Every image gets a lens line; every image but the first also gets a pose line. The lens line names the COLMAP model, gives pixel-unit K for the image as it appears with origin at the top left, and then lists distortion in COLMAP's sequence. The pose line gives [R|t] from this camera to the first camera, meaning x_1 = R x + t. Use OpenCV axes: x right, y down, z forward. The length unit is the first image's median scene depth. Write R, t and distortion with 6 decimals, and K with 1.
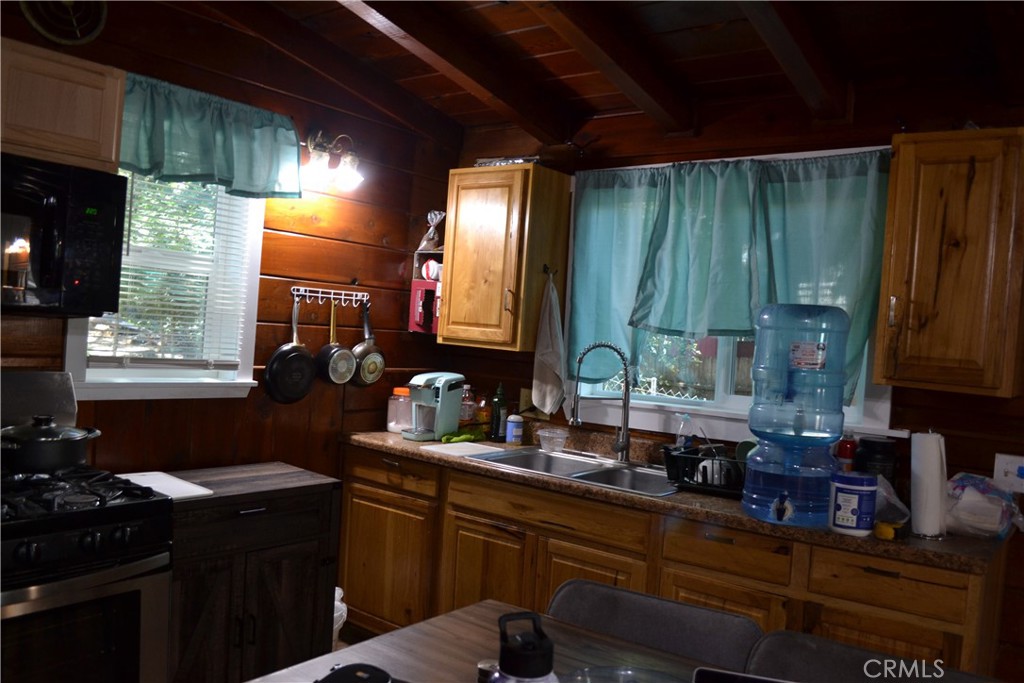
lens RADIAL K [[811.3, 0, 512.0], [0, 811.3, 341.5], [0, 0, 1]] dist [-0.060466, -0.005354]
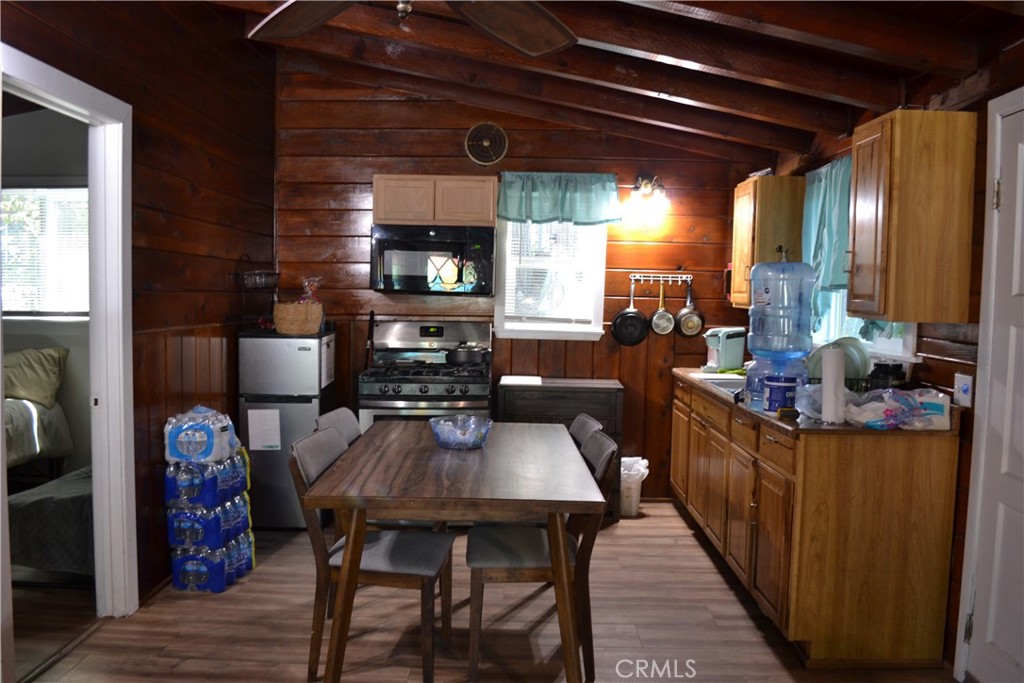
lens RADIAL K [[811.3, 0, 512.0], [0, 811.3, 341.5], [0, 0, 1]] dist [-0.060466, -0.005354]
pose [[0.613485, -0.005290, -0.789689, 0.883640], [0.006445, 0.999978, -0.001692, 0.069907], [0.789680, -0.004051, 0.613505, -0.198786]]
